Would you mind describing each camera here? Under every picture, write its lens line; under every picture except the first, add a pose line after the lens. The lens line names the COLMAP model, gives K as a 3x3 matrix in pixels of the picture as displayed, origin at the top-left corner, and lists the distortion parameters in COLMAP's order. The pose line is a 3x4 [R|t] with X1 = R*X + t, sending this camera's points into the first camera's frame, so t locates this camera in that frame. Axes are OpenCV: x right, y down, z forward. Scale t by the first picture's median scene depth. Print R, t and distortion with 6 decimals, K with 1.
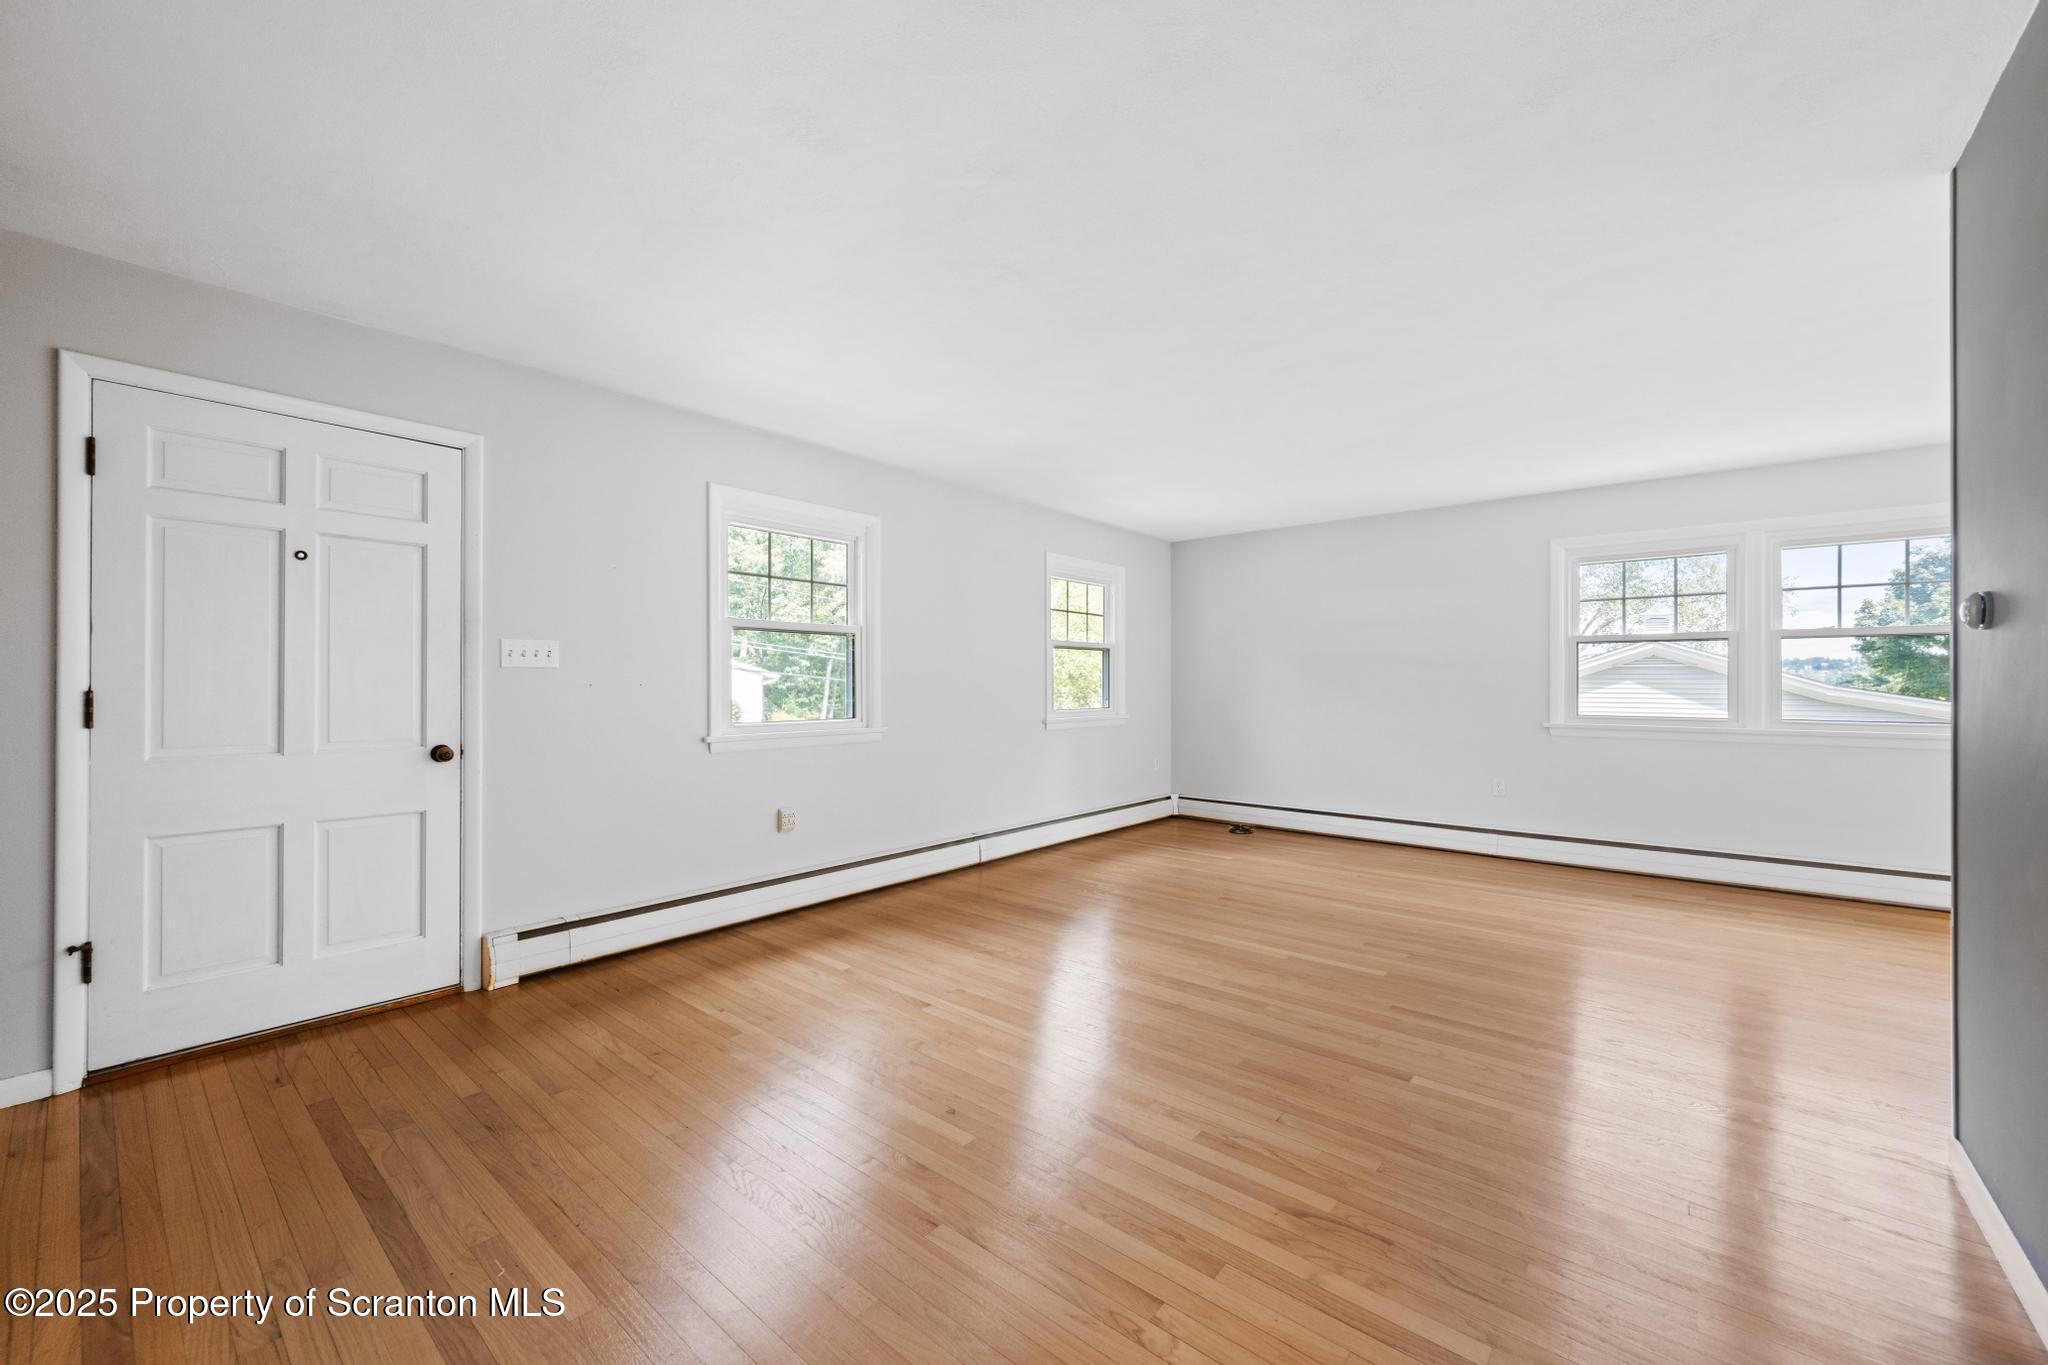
lens RADIAL K [[800.7, 0, 1026.6], [0, 800.7, 686.2], [0, 0, 1]] dist [0.001331, 0.000022]
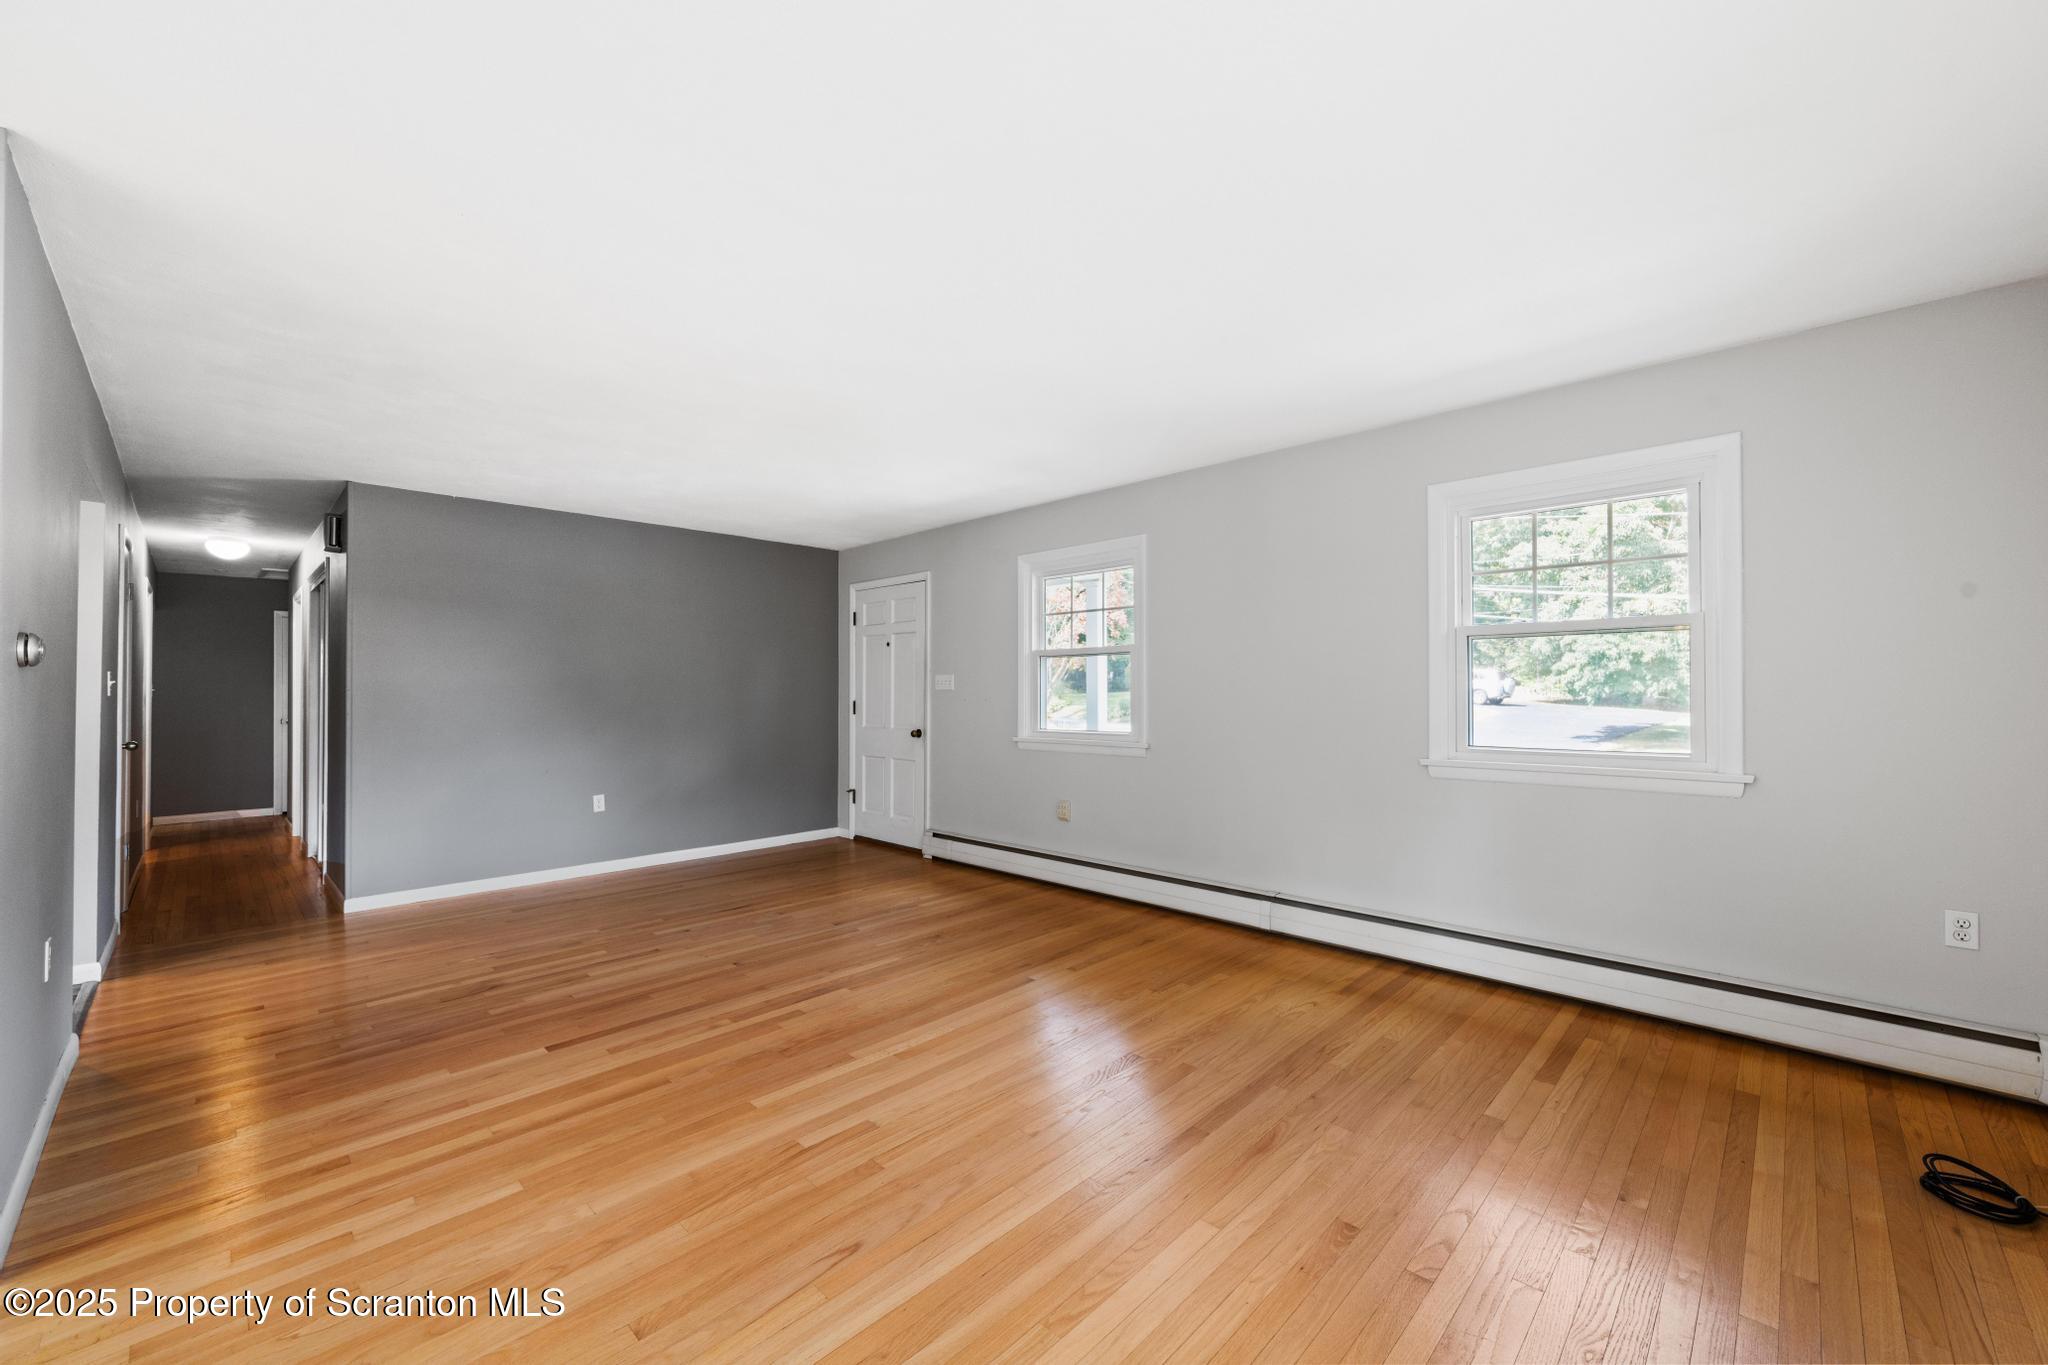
lens RADIAL K [[800.7, 0, 1026.6], [0, 800.7, 686.2], [0, 0, 1]] dist [0.001331, 0.000022]
pose [[-0.070943, -0.007042, -0.997456, 1.201531], [0.001514, 0.999973, -0.007167, -0.018469], [0.997479, -0.002019, -0.070930, 1.342355]]
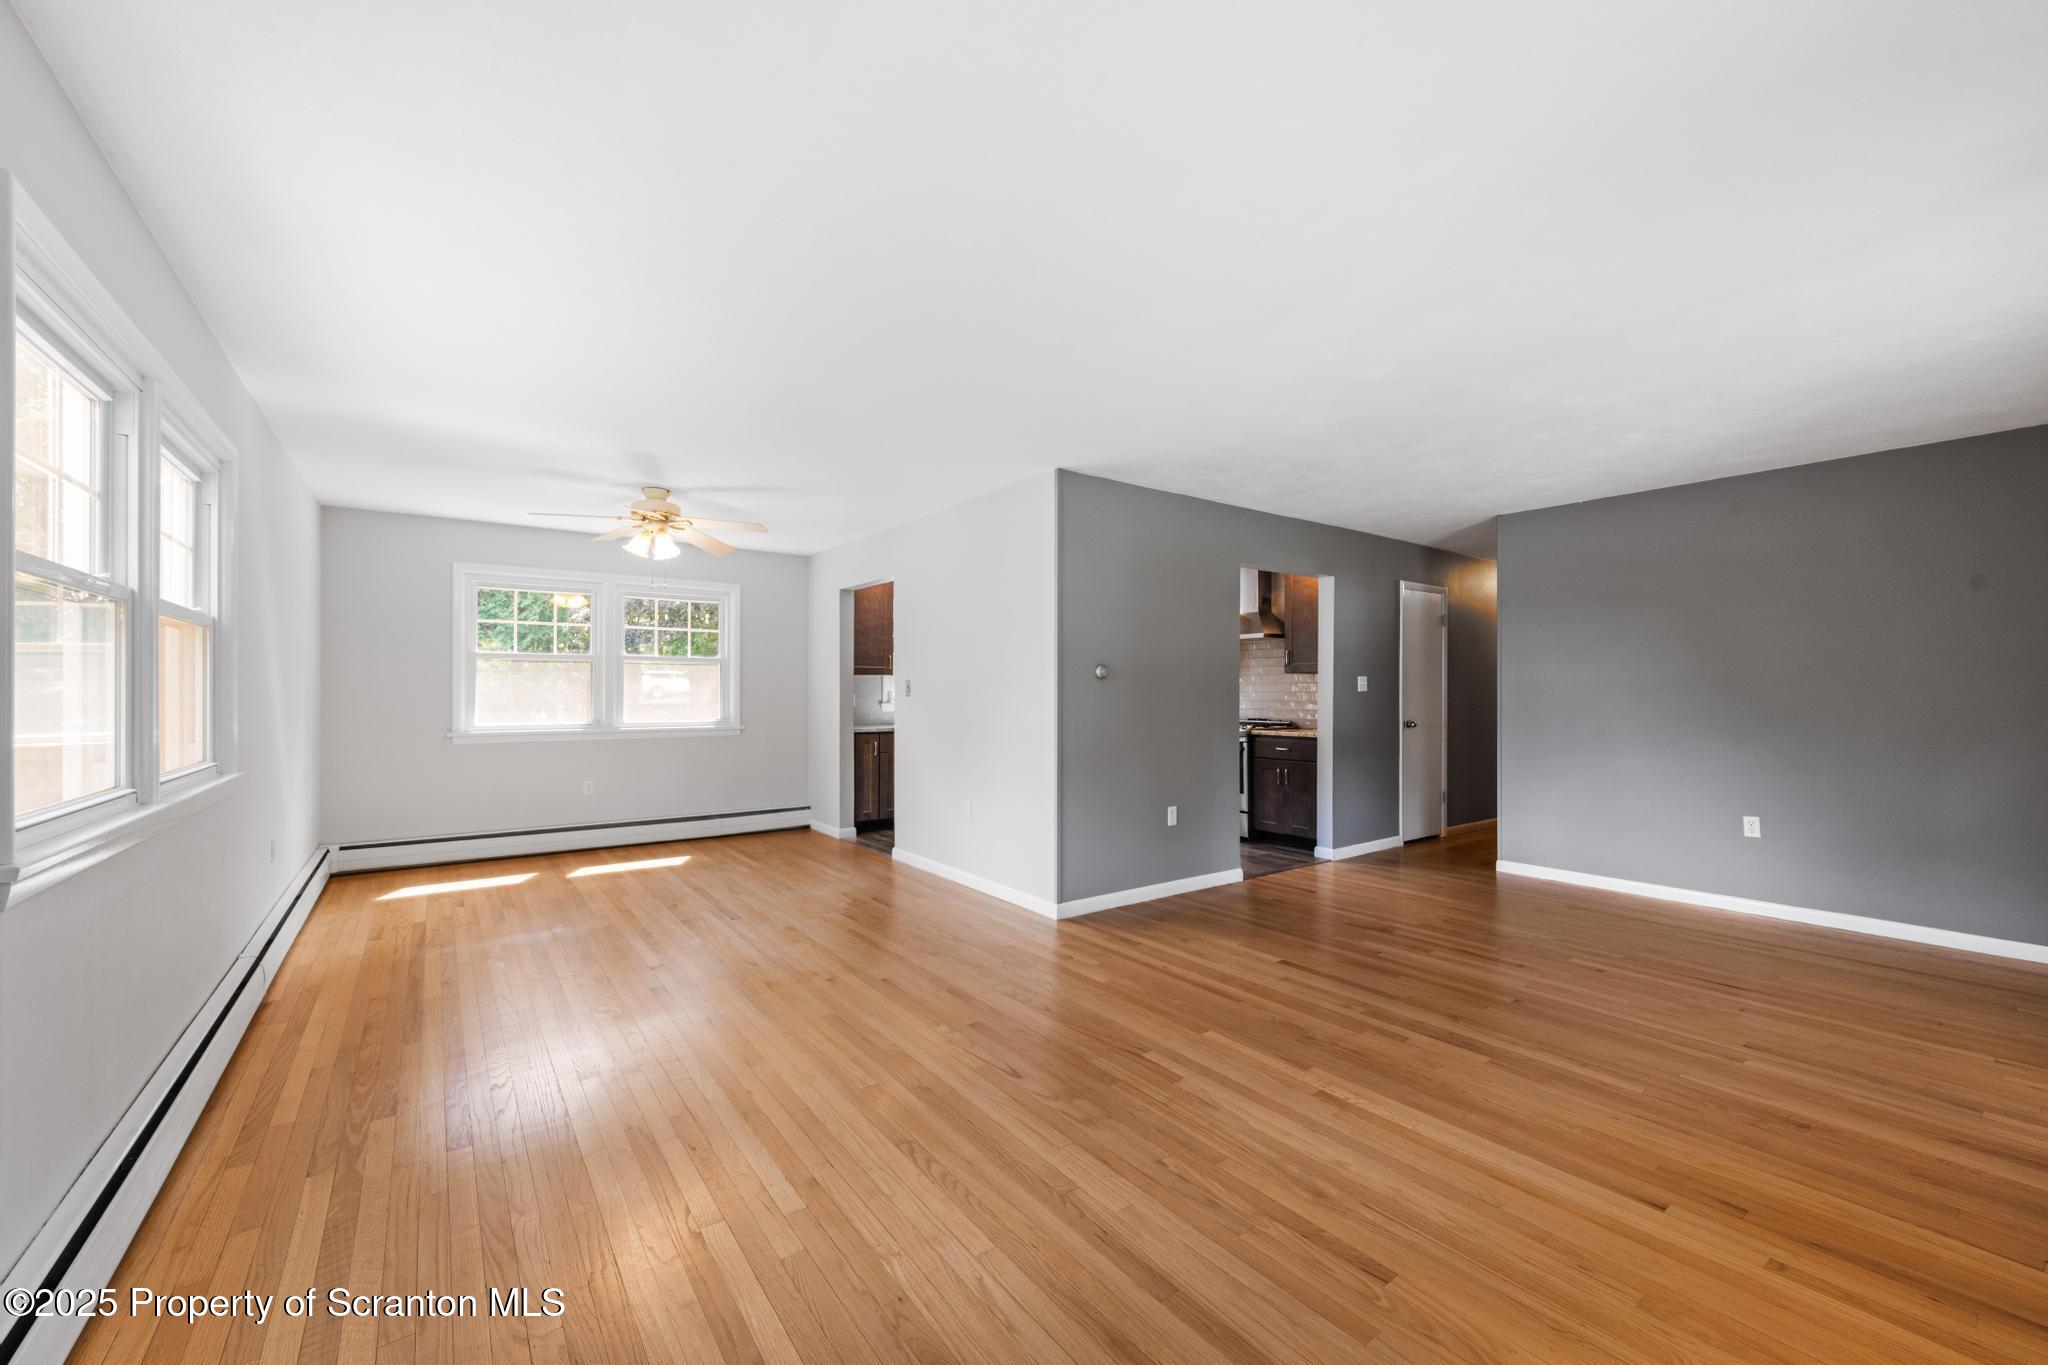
lens RADIAL K [[800.7, 0, 1026.6], [0, 800.7, 686.2], [0, 0, 1]] dist [0.001331, 0.000022]
pose [[-0.972355, 0.000949, 0.233506, 0.448483], [-0.000099, 0.999990, -0.004477, -0.021059], [-0.233508, -0.004376, -0.972345, 1.970522]]
